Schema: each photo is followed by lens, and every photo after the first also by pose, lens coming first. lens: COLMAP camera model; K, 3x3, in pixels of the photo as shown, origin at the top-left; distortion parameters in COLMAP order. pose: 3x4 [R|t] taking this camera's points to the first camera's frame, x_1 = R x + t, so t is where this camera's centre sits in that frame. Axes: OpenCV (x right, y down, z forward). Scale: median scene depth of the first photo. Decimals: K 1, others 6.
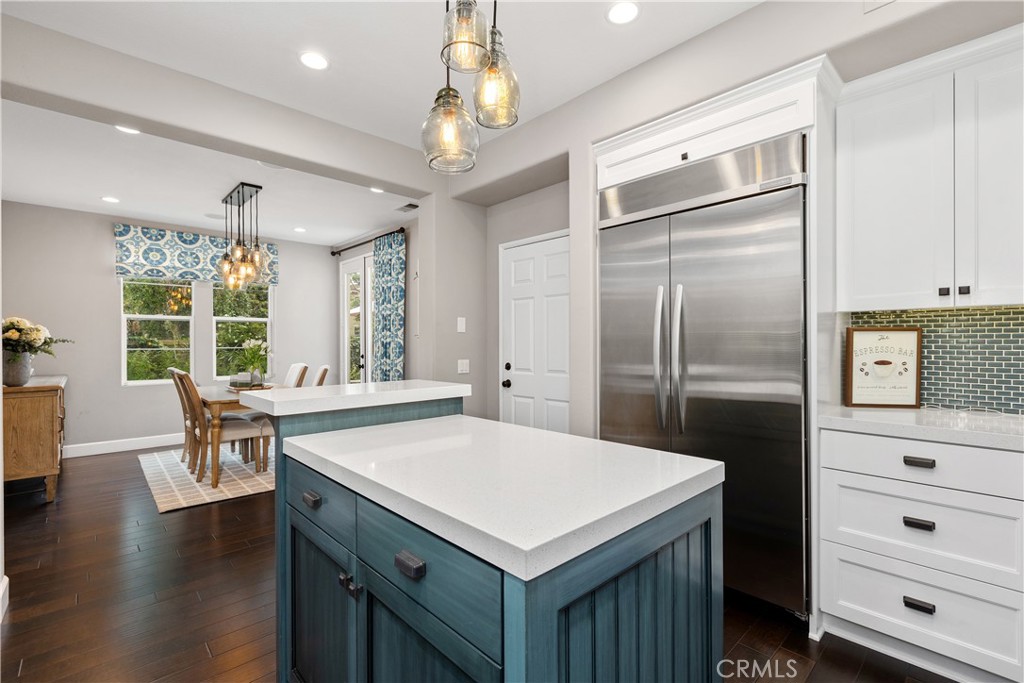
lens RADIAL K [[461.4, 0, 510.1], [0, 461.4, 343.3], [0, 0, 1]] dist [0.004607, -0.001226]
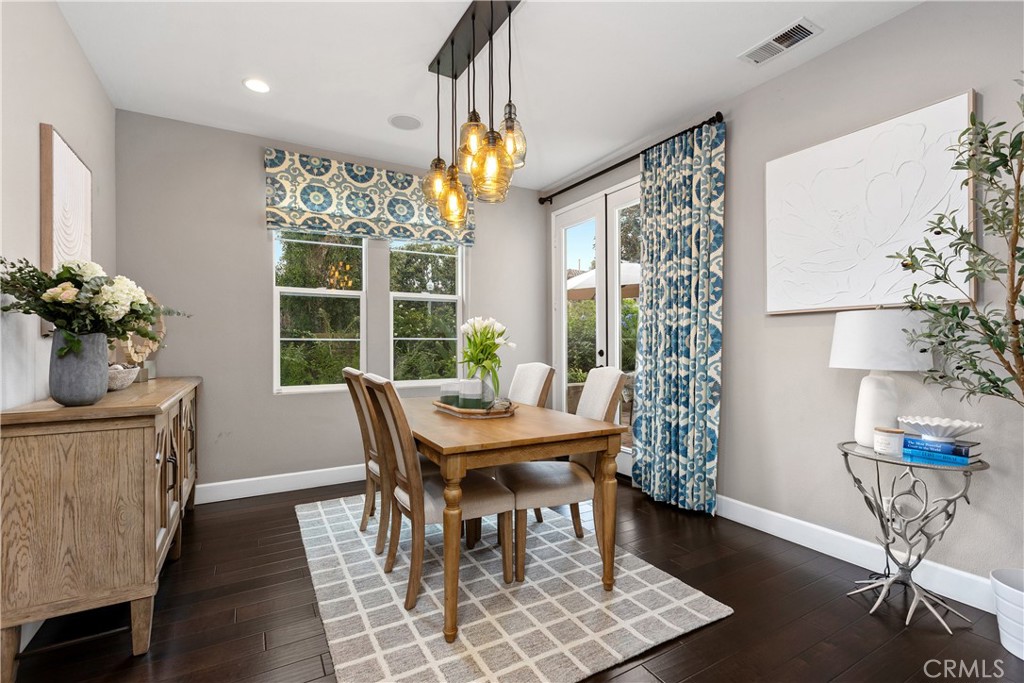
lens RADIAL K [[461.4, 0, 510.0], [0, 461.4, 344.2], [0, 0, 1]] dist [0.004607, -0.001226]
pose [[0.973923, 0.002102, -0.226868, -0.346626], [-0.001931, 0.999998, 0.000975, 0.019049], [0.226869, -0.000511, 0.973925, 0.416829]]
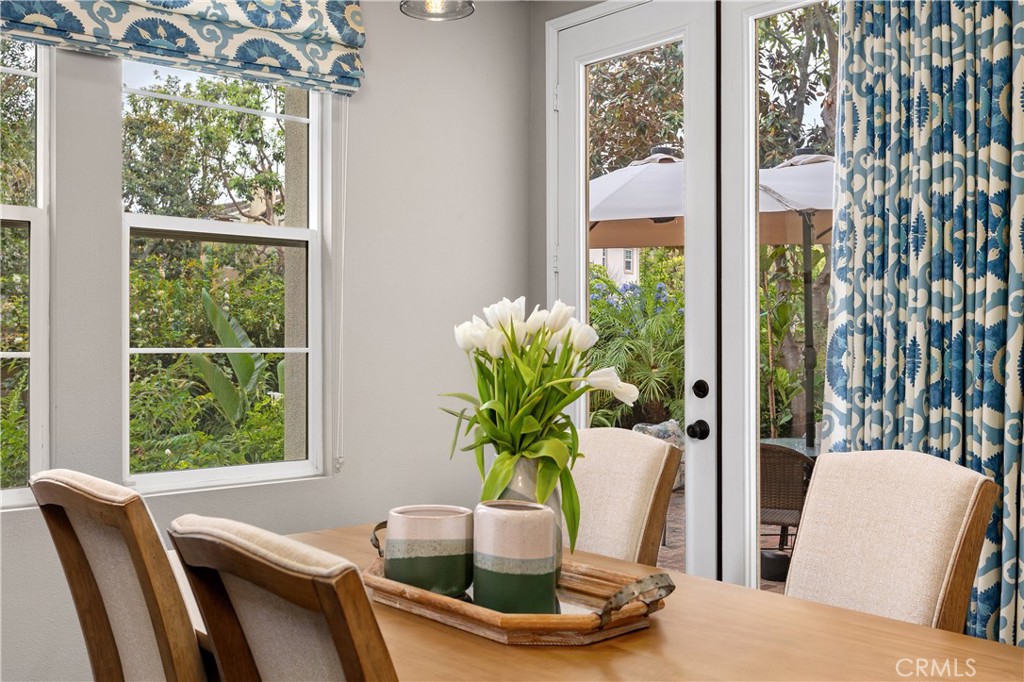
lens RADIAL K [[1003.4, 0, 510.4], [0, 1003.4, 340.7], [0, 0, 1]] dist [0.008381, 0.000000]
pose [[0.999925, 0.005776, -0.010808, -0.482598], [-0.005778, 0.999983, -0.000150, 0.005240], [0.010807, 0.000212, 0.999942, 0.547908]]
